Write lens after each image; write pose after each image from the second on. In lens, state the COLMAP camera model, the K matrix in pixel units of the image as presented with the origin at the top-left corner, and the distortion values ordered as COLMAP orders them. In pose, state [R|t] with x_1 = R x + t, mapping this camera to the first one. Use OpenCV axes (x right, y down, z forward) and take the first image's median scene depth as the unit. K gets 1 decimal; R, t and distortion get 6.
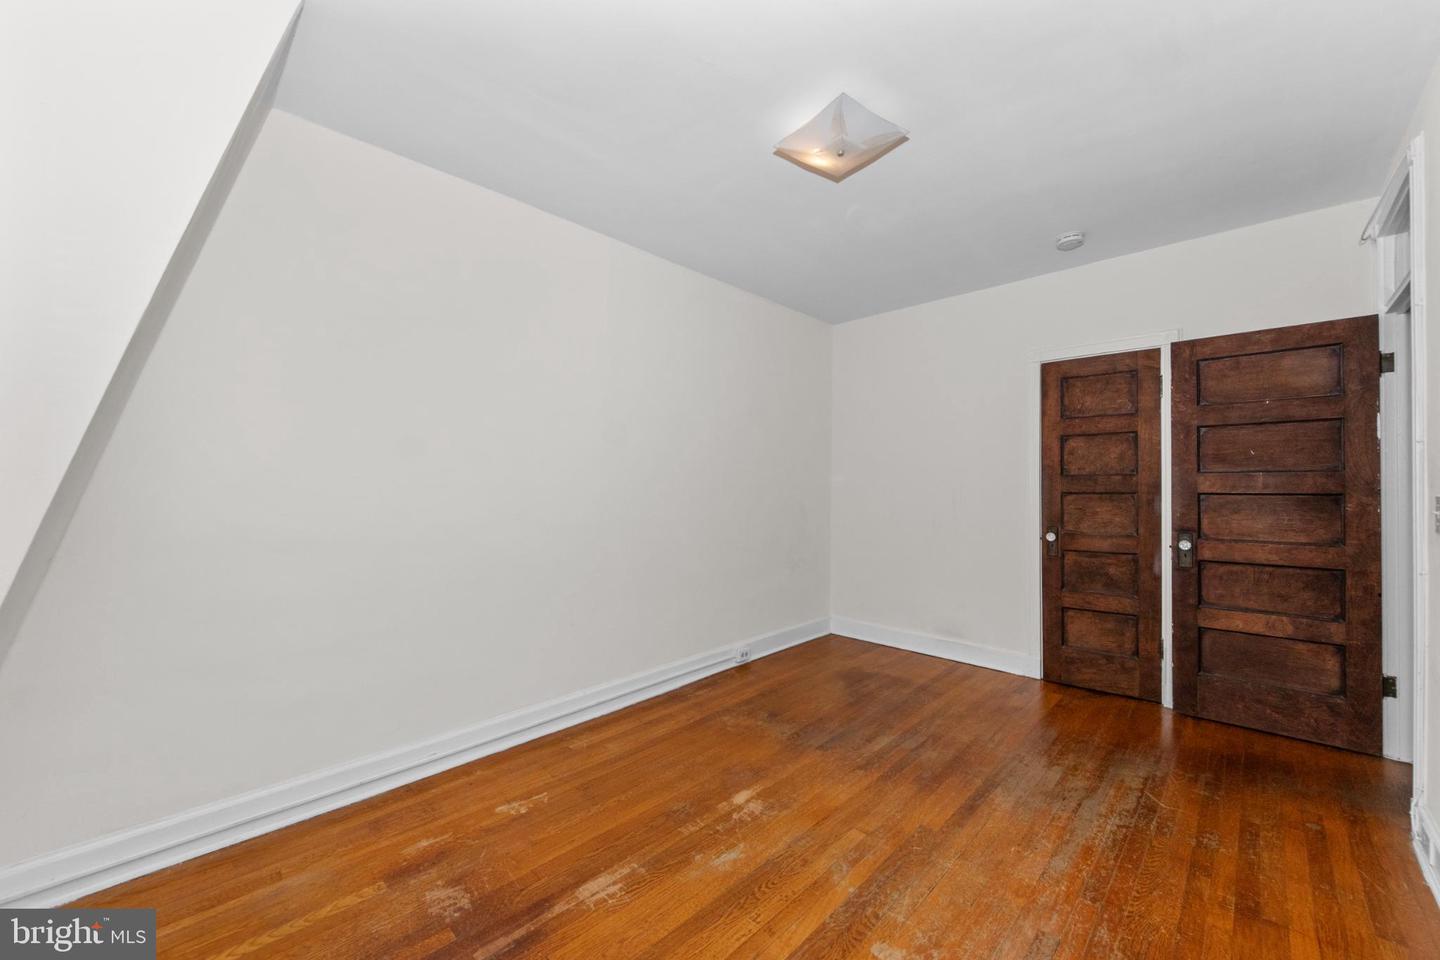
lens RADIAL K [[555.3, 0, 725.1], [0, 555.3, 486.1], [0, 0, 1]] dist [0.001057, -0.000418]
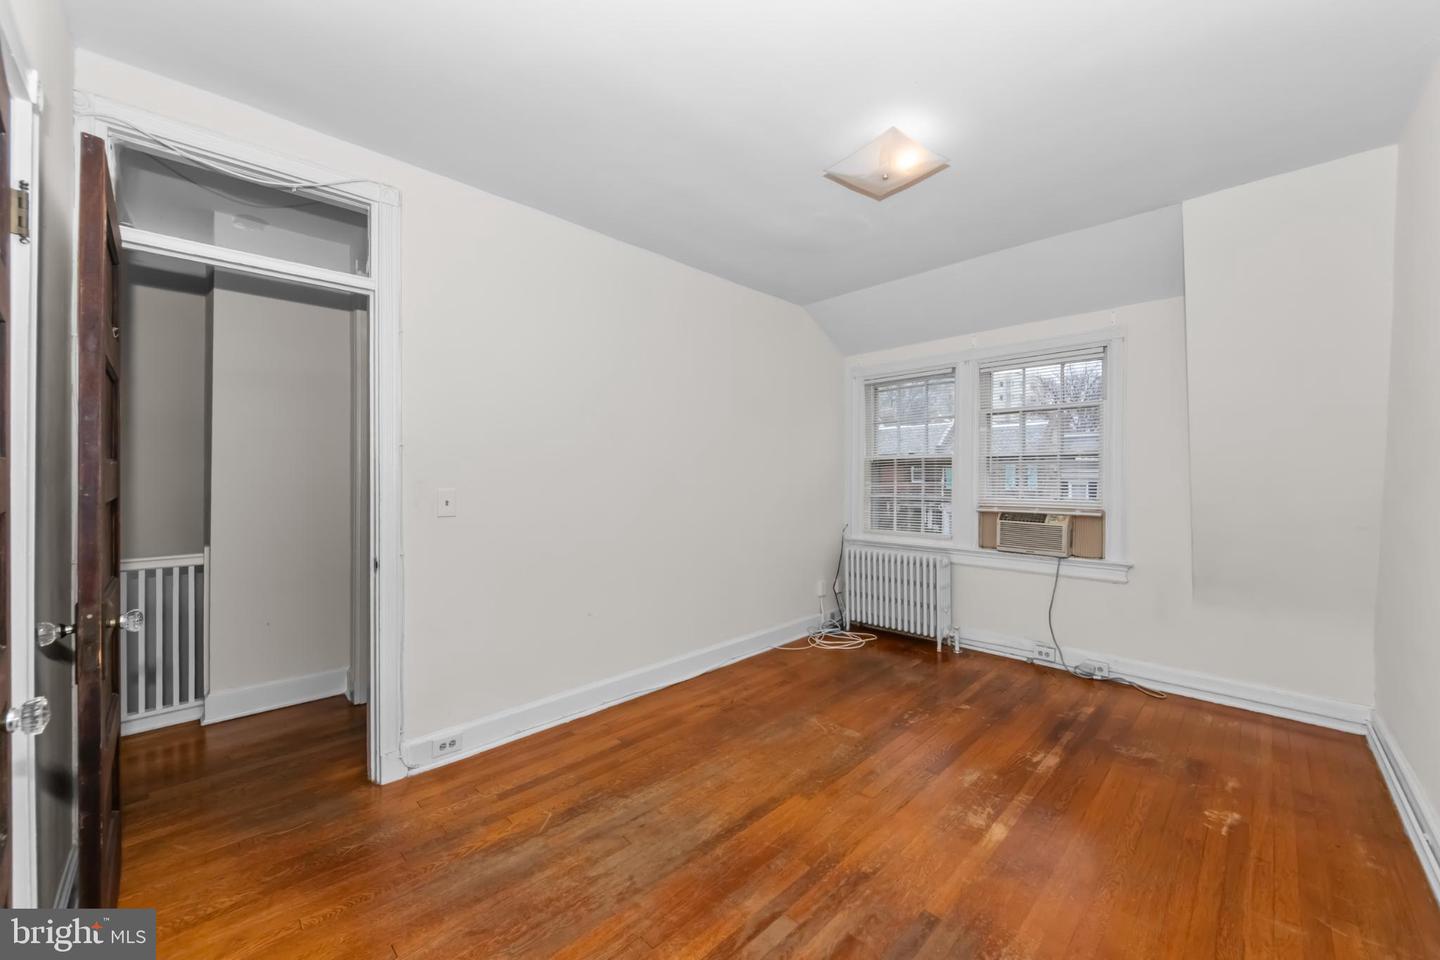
lens RADIAL K [[555.3, 0, 725.1], [0, 555.3, 486.1], [0, 0, 1]] dist [0.001057, -0.000418]
pose [[-0.999913, -0.004696, 0.012343, 0.478915], [-0.004462, 0.999811, 0.018933, -0.013284], [-0.012430, 0.018876, -0.999745, 1.956477]]
